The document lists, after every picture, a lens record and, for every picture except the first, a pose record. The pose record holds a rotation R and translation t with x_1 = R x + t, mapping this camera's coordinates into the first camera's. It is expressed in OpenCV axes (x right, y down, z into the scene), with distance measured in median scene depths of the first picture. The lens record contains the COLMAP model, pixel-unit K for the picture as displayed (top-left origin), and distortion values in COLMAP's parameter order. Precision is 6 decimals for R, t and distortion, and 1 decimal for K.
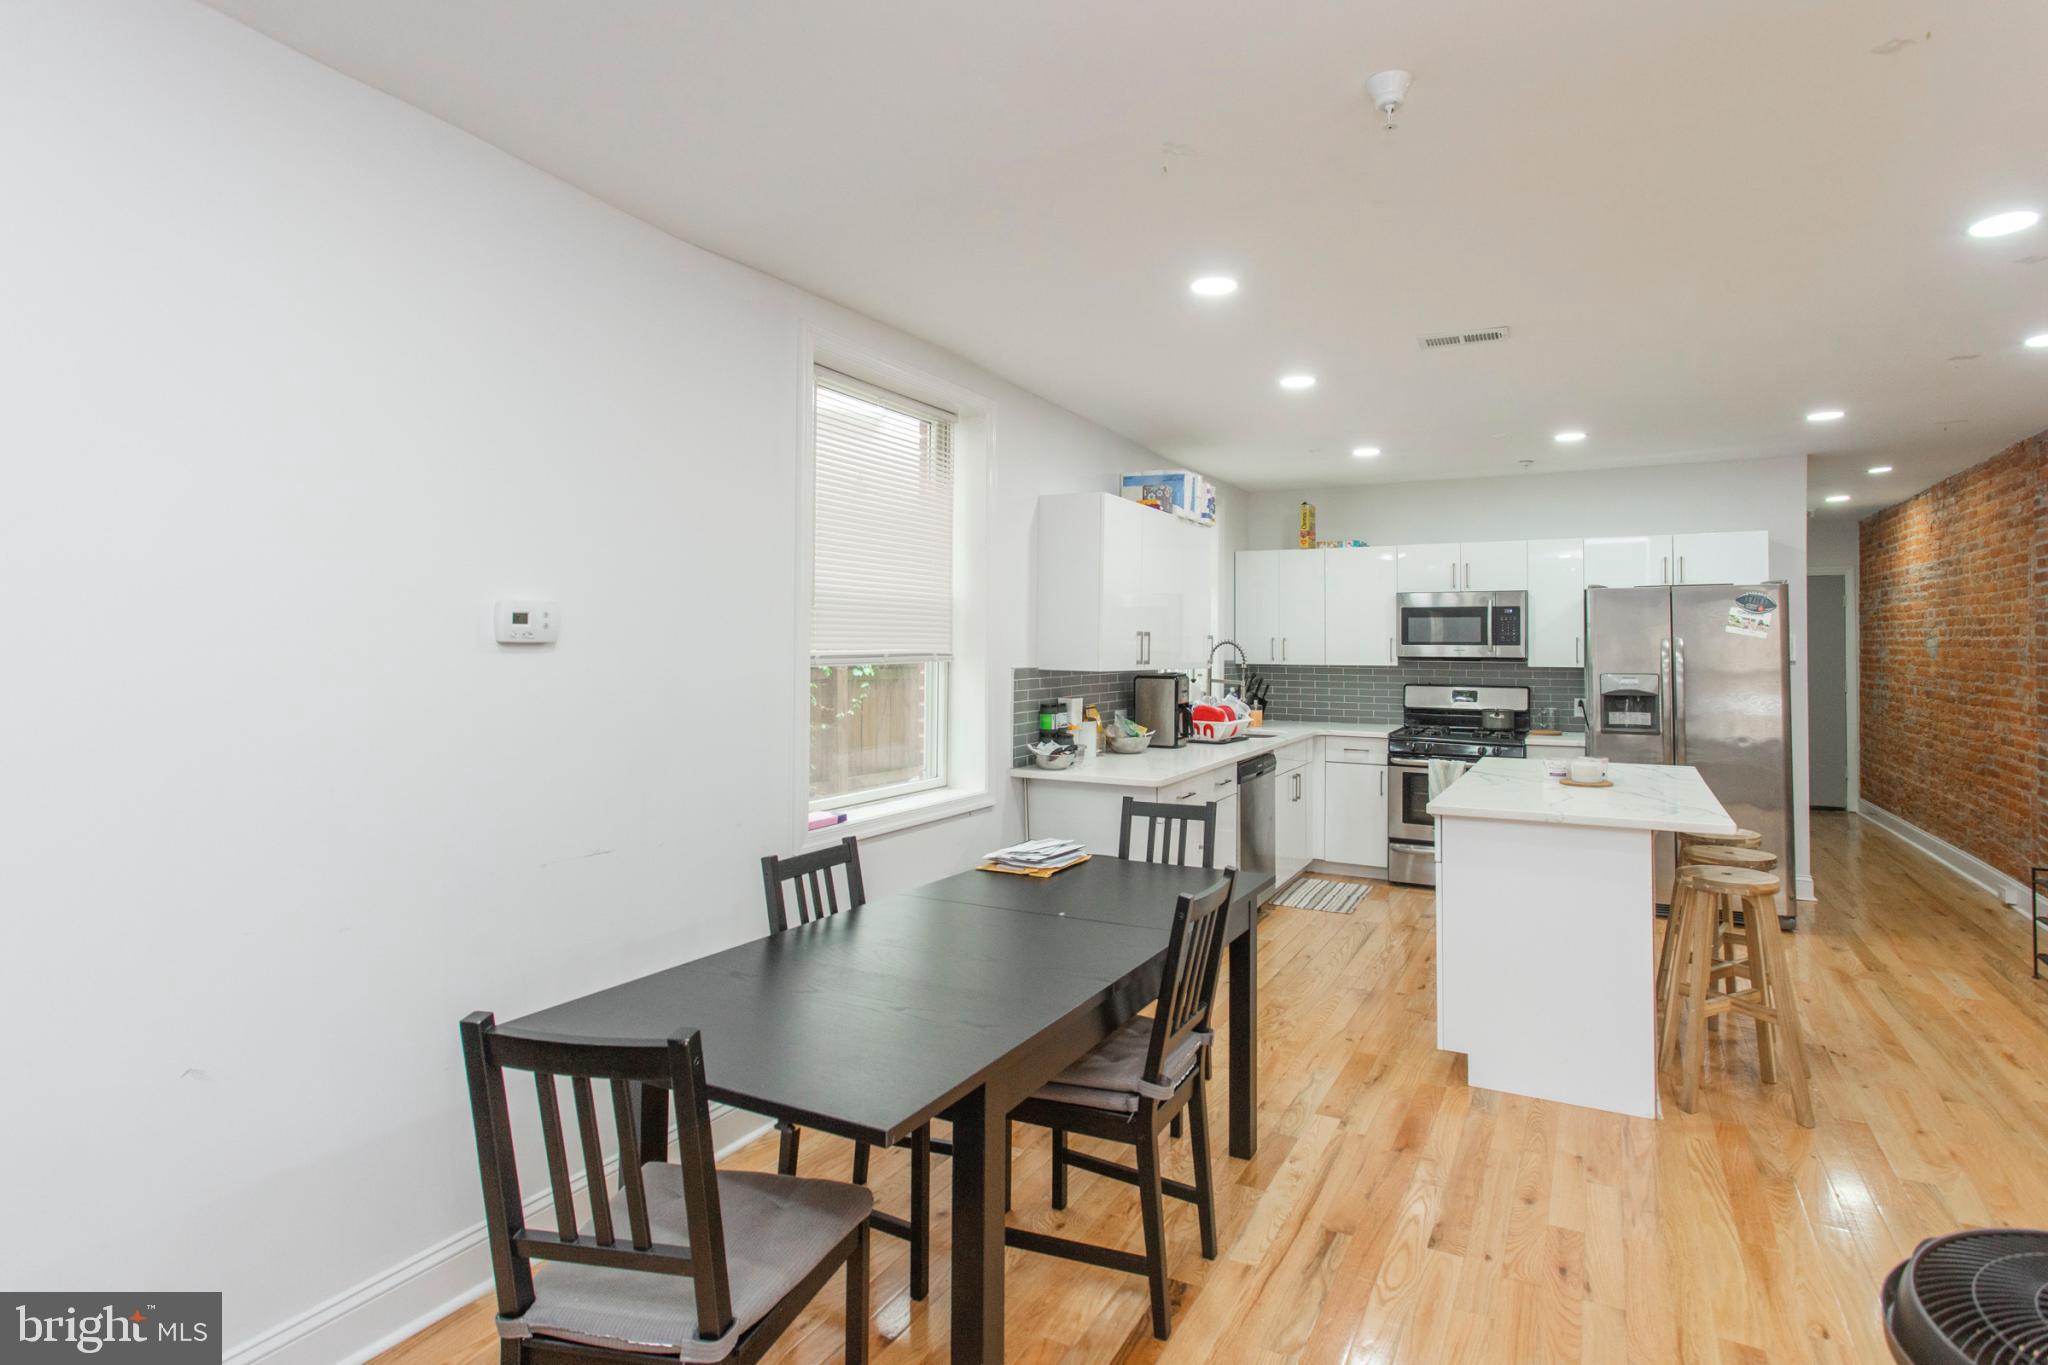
lens RADIAL K [[1019.3, 0, 1102.5], [0, 1019.3, 623.0], [0, 0, 1]] dist [-0.000235, 0.000148]
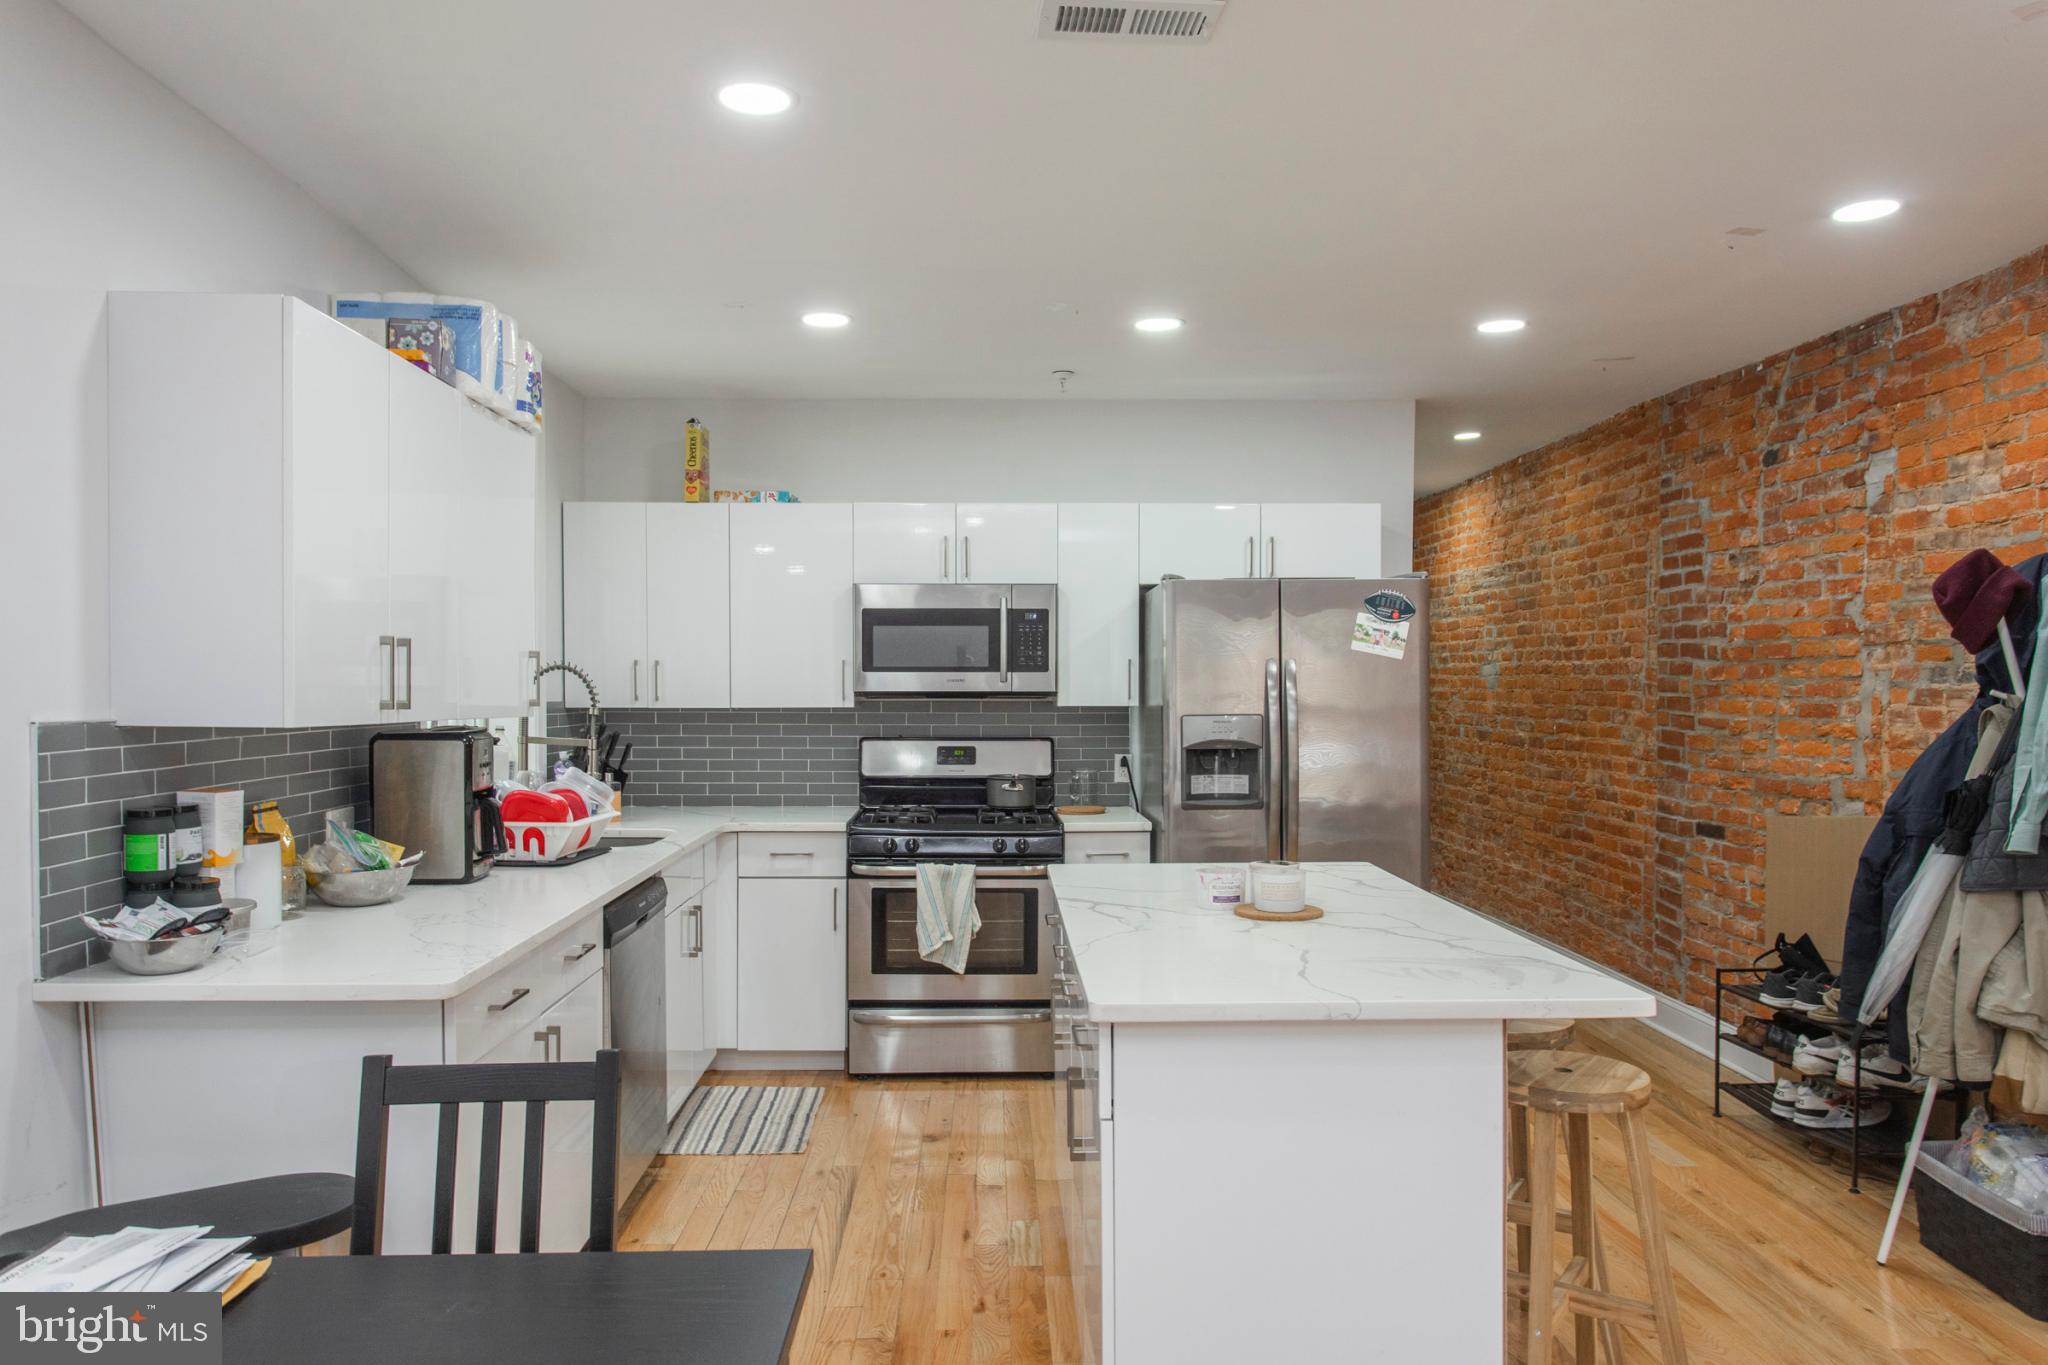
lens RADIAL K [[1406.1, 0, 1021.6], [0, 1406.1, 717.9], [0, 0, 1]] dist [-0.000989, 0.001031]
pose [[0.887258, -0.015876, 0.461000, -0.000918], [-0.005846, 0.998940, 0.045654, 0.011558], [-0.461237, -0.043202, 0.886225, 0.261969]]
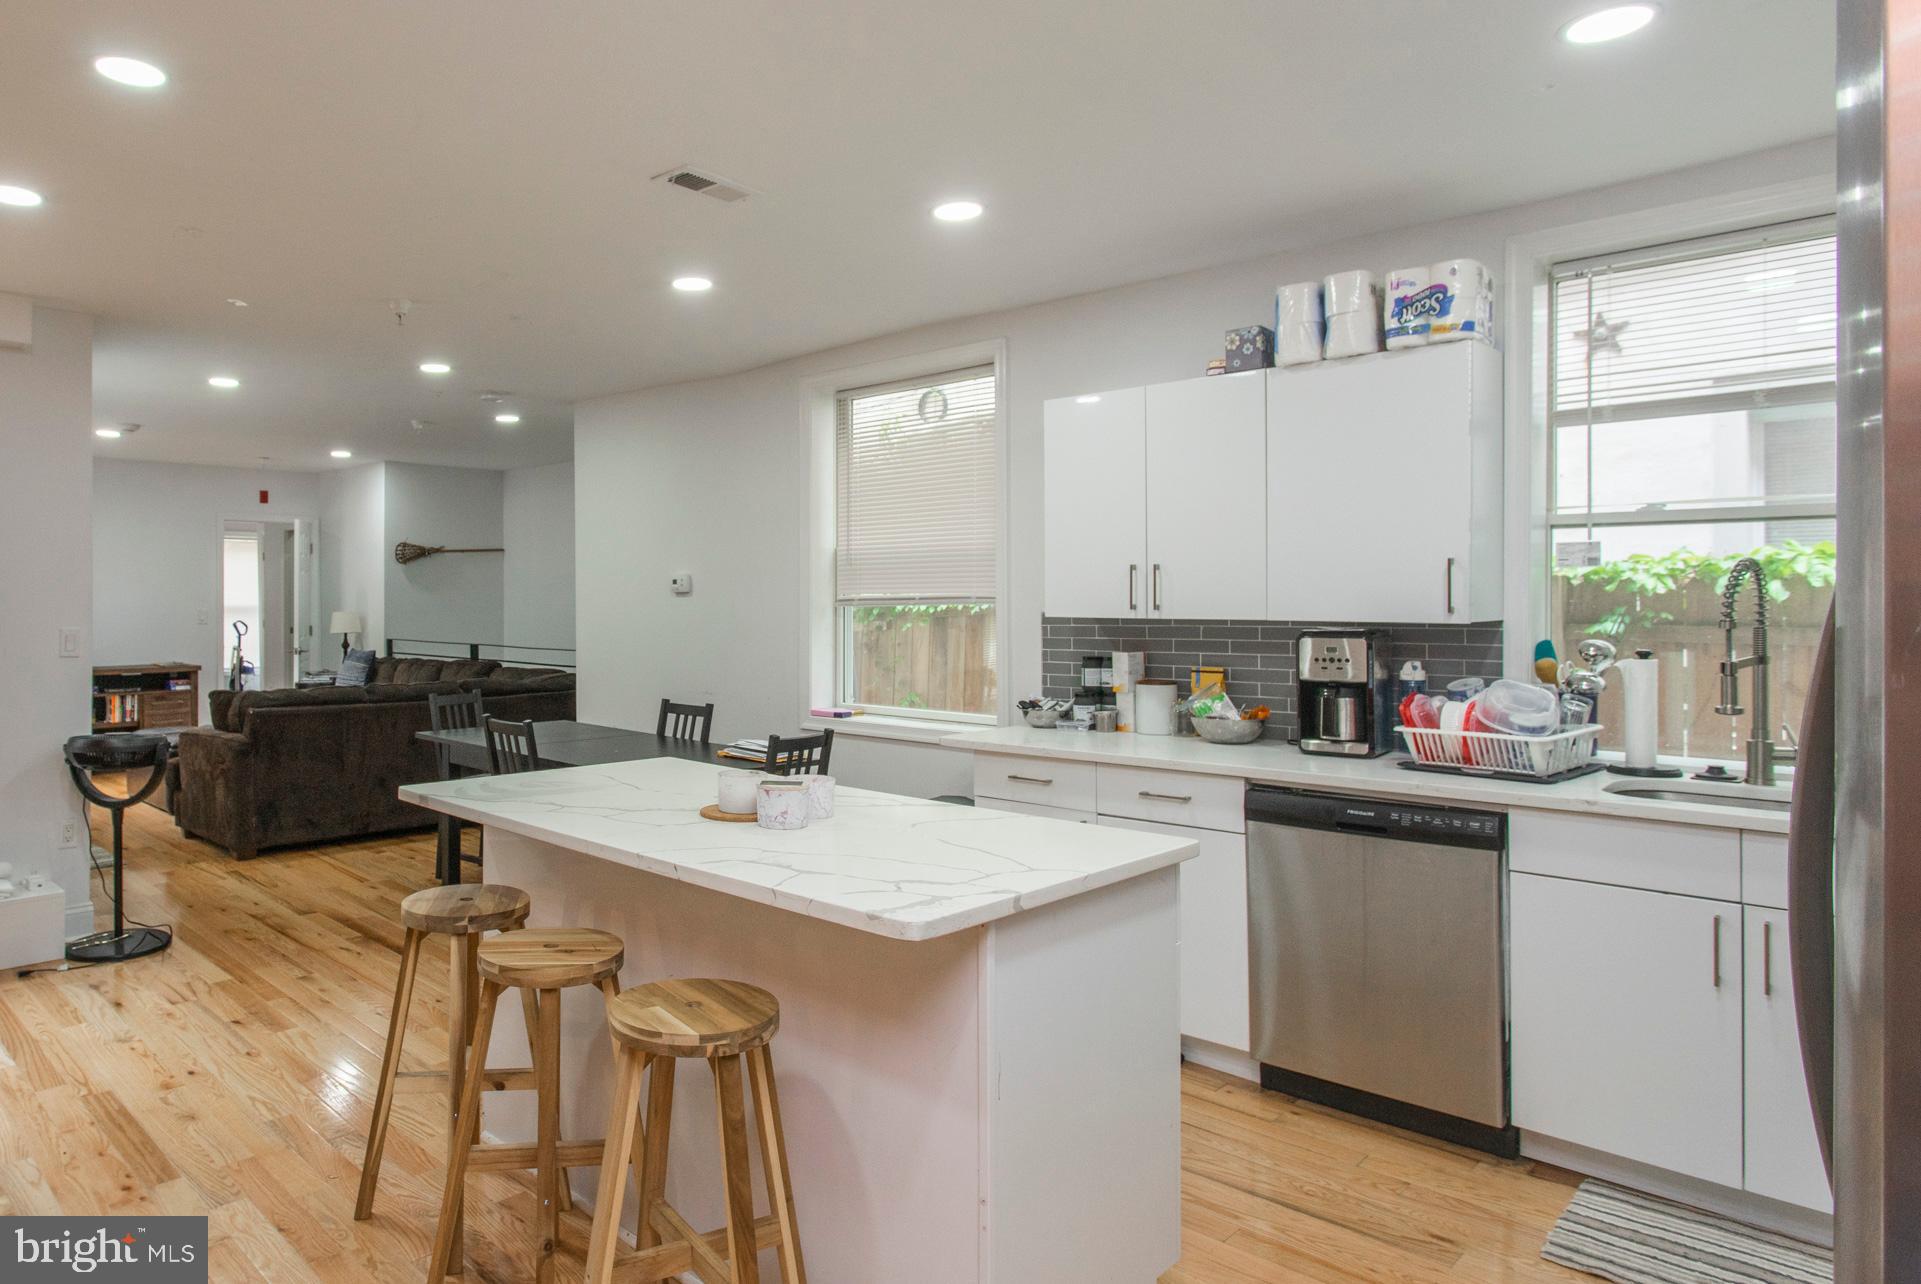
lens RADIAL K [[1128.5, 0, 718.8], [0, 1128.5, 603.7], [0, 0, 1]] dist [-0.000949, -0.000075]
pose [[-0.375464, -0.002942, -0.926832, 0.715786], [0.023920, 0.999631, -0.012863, 0.031651], [0.926528, -0.026999, -0.375255, 0.824014]]
